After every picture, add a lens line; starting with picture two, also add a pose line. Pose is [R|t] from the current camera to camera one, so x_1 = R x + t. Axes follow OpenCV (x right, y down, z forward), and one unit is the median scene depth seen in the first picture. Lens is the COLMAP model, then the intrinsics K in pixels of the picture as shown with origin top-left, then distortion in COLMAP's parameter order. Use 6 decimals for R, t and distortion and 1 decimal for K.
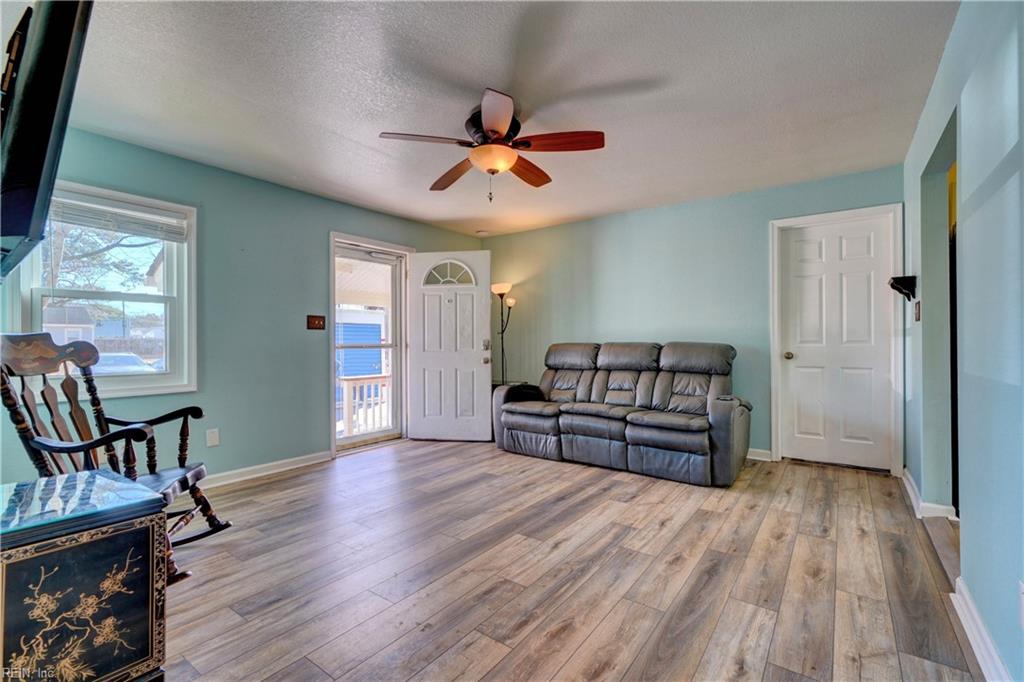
lens RADIAL K [[457.7, 0, 511.4], [0, 457.7, 341.6], [0, 0, 1]] dist [-0.011272, 0.005808]
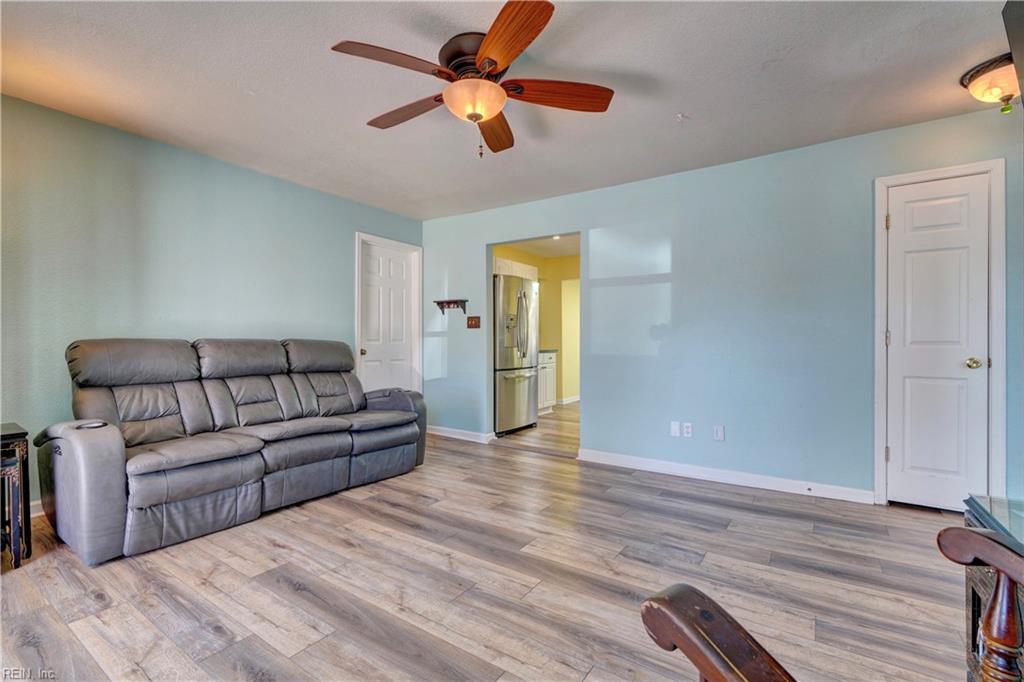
lens RADIAL K [[457.7, 0, 511.4], [0, 457.7, 341.6], [0, 0, 1]] dist [-0.011272, 0.005808]
pose [[-0.033934, 0.004585, 0.999414, -0.692784], [-0.005365, 0.999974, -0.004769, 0.010359], [-0.999410, -0.005524, -0.033909, 0.815682]]
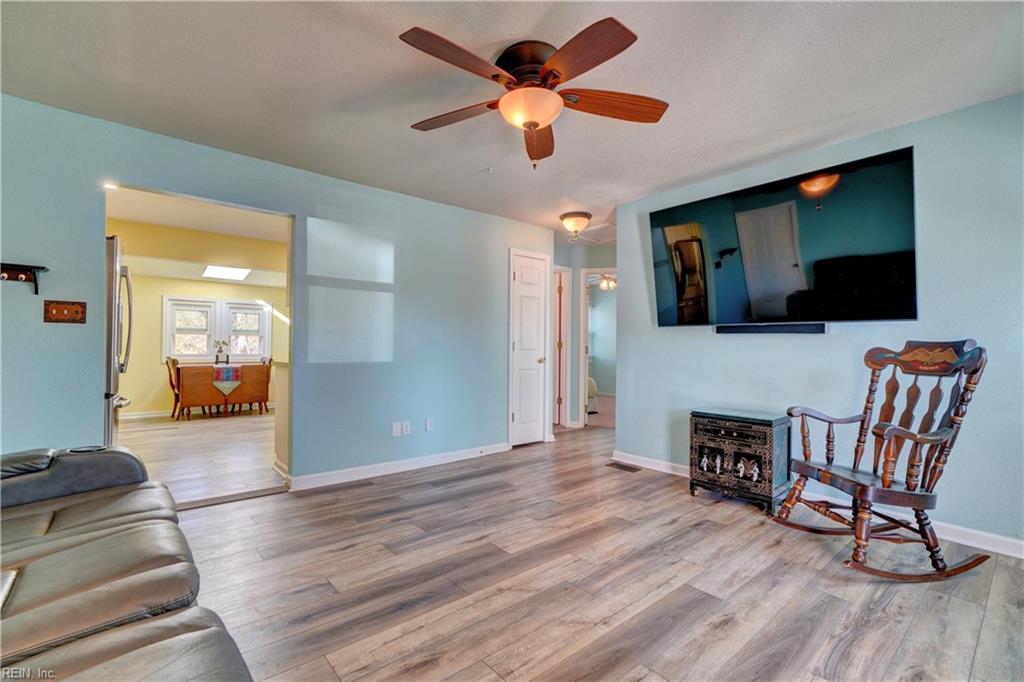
lens RADIAL K [[457.7, 0, 511.4], [0, 457.7, 341.6], [0, 0, 1]] dist [-0.011272, 0.005808]
pose [[-0.972988, 0.000086, 0.230856, -0.158156], [-0.004274, 0.999822, -0.018388, 0.005480], [-0.230817, -0.018878, -0.972814, 1.484684]]
